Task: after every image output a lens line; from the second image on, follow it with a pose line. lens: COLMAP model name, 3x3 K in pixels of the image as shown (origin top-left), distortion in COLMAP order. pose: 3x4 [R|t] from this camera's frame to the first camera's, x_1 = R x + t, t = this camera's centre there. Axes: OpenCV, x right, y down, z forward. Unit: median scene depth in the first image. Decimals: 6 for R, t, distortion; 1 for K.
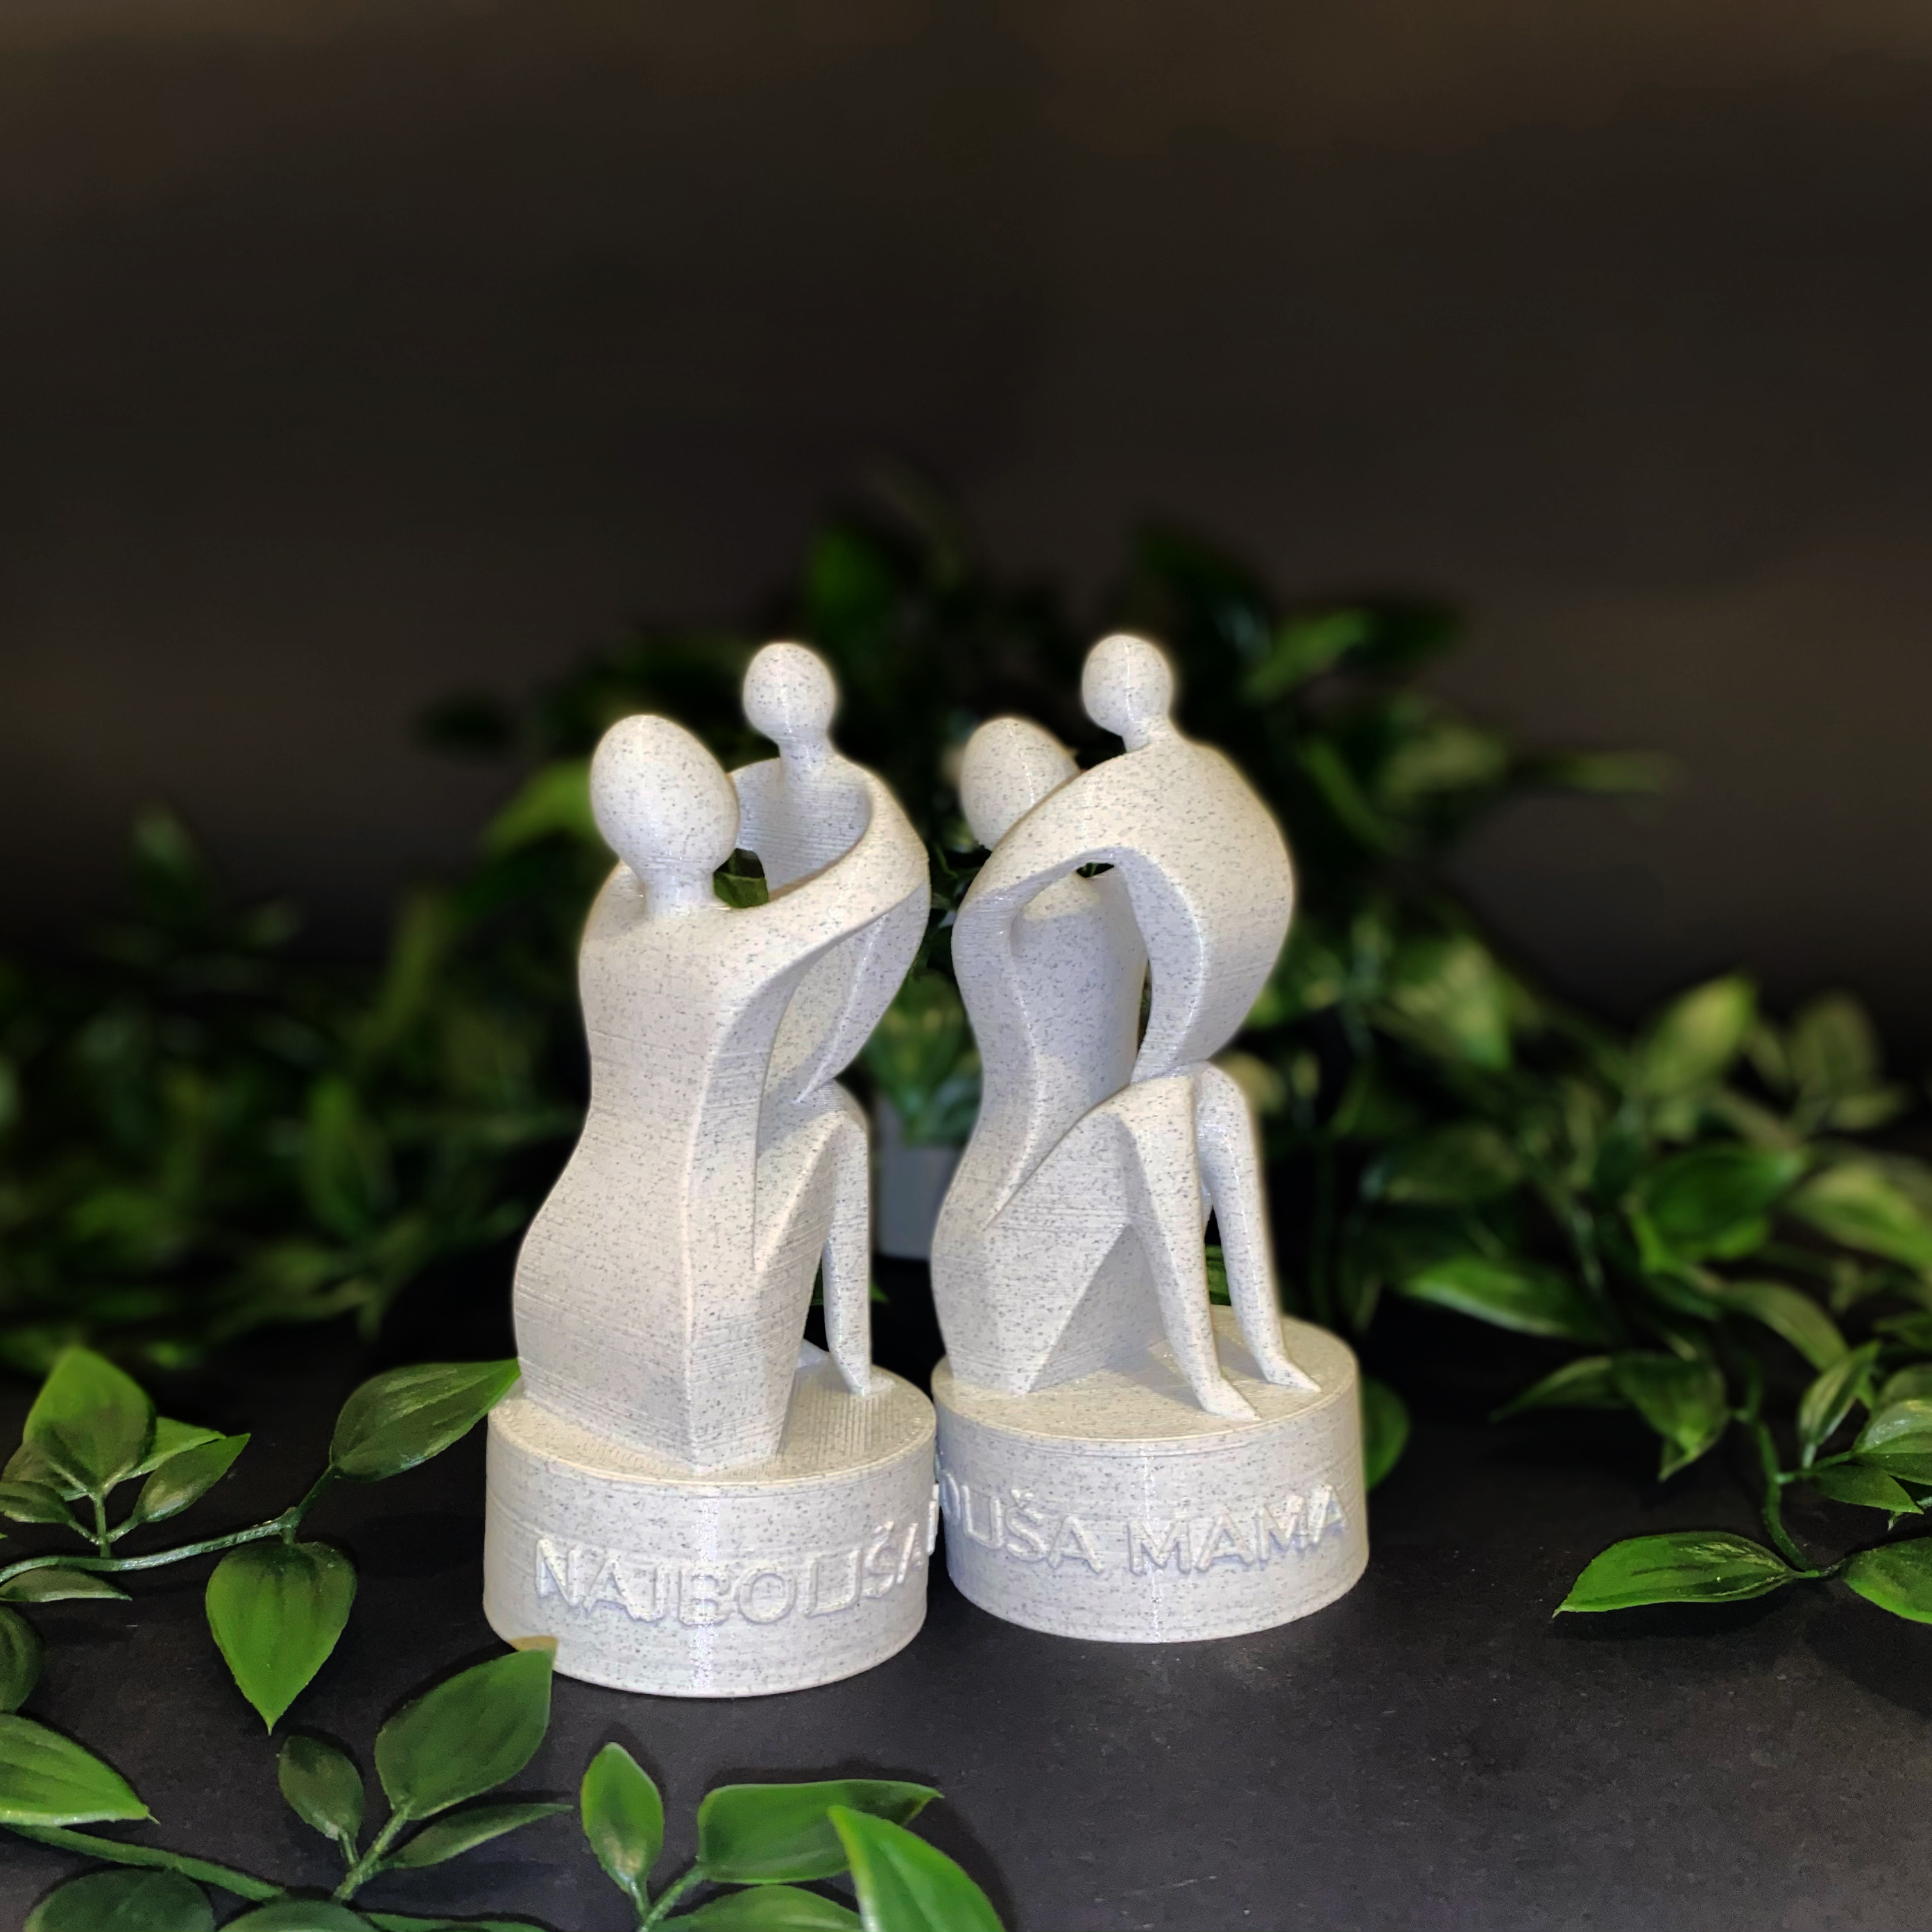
lens RADIAL K [[2313.7, 0, 887.0], [0, 2313.7, 997.1], [0, 0, 1]] dist [-0.015148, 0.045182]
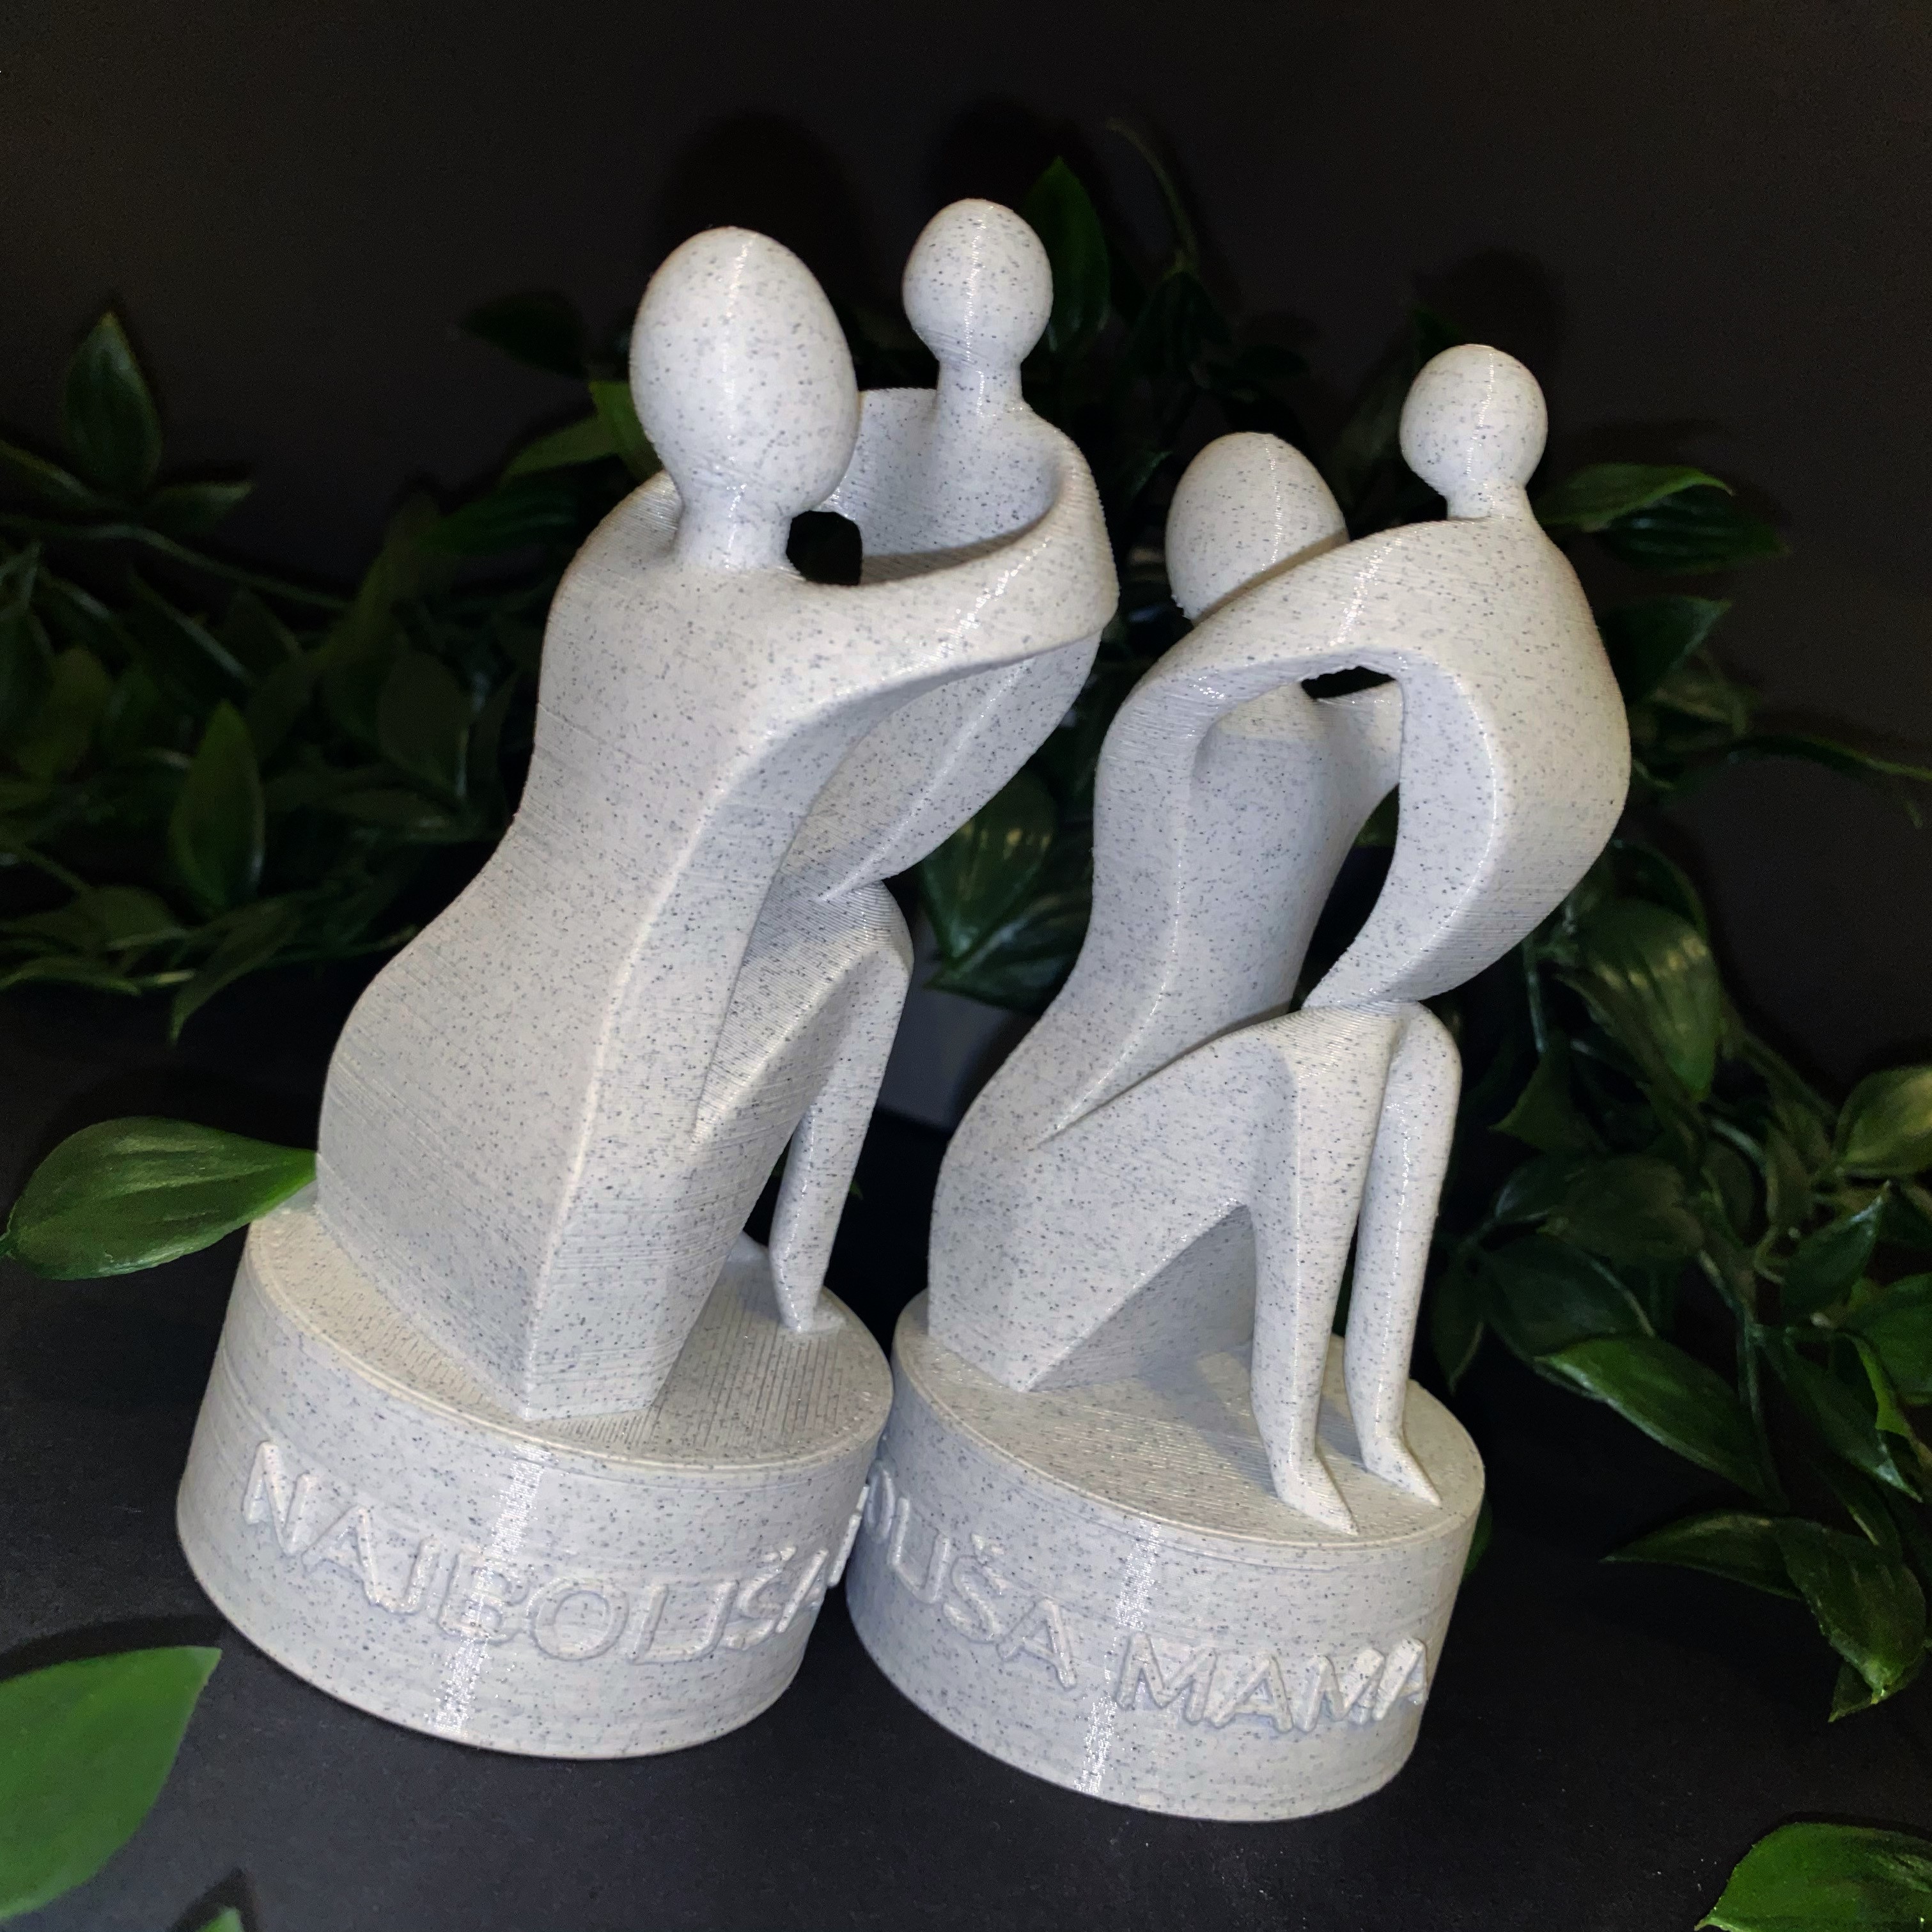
lens RADIAL K [[2270.2, 0, 966.0], [0, 2270.2, 966.0], [0, 0, 1]] dist [0.097651, -0.643627]
pose [[0.962454, 0.267146, 0.048115, -0.025815], [-0.269741, 0.961095, 0.059461, 0.013703], [-0.030359, -0.070207, 0.997070, 0.353204]]
